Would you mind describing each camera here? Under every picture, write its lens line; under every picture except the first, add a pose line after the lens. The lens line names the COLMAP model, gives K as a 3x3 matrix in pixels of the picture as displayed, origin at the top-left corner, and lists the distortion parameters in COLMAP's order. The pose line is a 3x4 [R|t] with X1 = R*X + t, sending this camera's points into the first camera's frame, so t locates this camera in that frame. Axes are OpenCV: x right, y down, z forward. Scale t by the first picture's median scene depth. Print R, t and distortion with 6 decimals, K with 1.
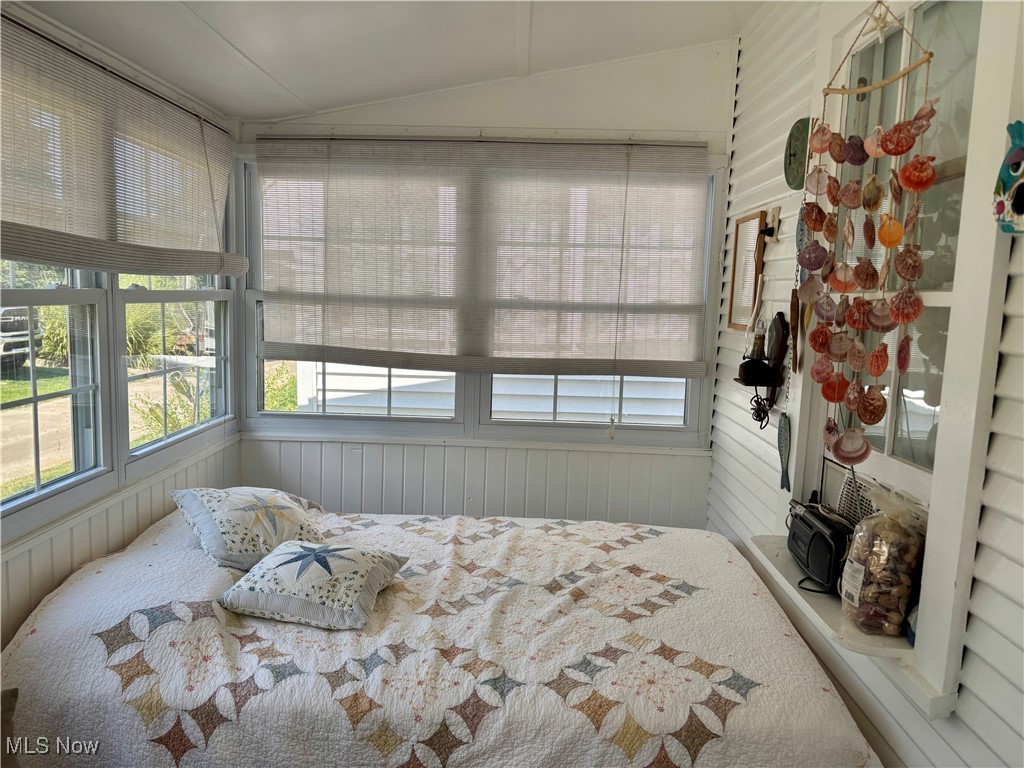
lens RADIAL K [[782.2, 0, 489.9], [0, 782.2, 390.3], [0, 0, 1]] dist [0.039258, -0.034761]
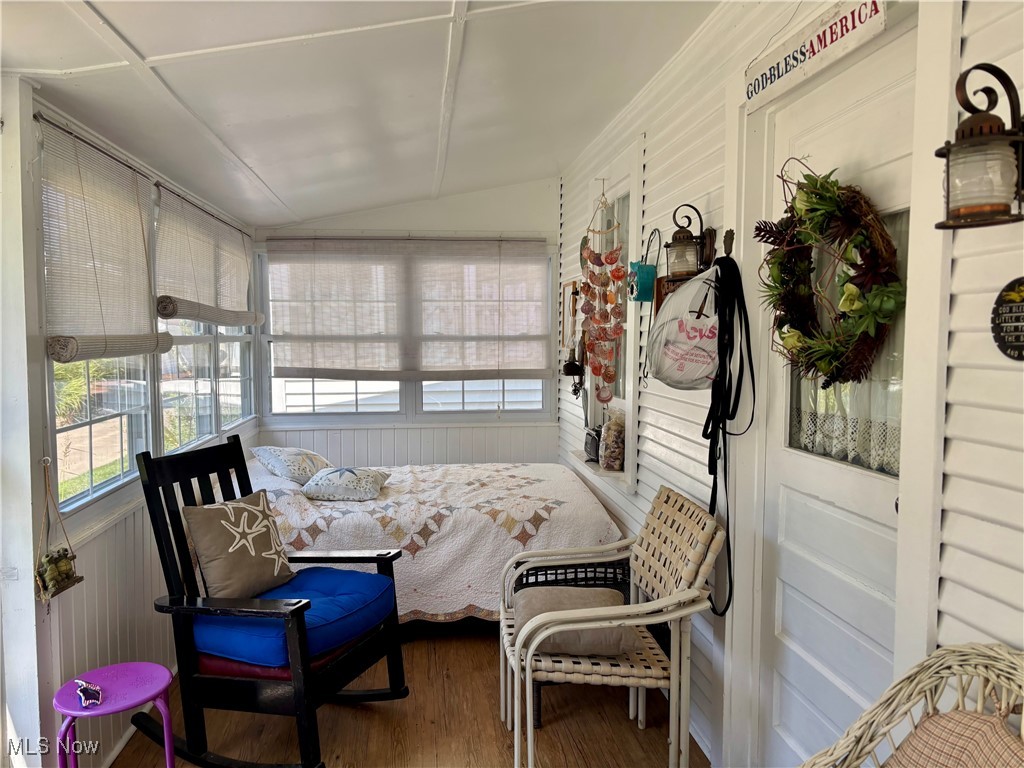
lens RADIAL K [[782.2, 0, 512.9], [0, 782.2, 385.1], [0, 0, 1]] dist [0.039258, -0.034761]
pose [[0.985067, -0.042090, 0.166949, -0.089261], [0.051835, 0.997170, -0.054445, 0.089292], [-0.164185, 0.062286, 0.984461, -0.652348]]
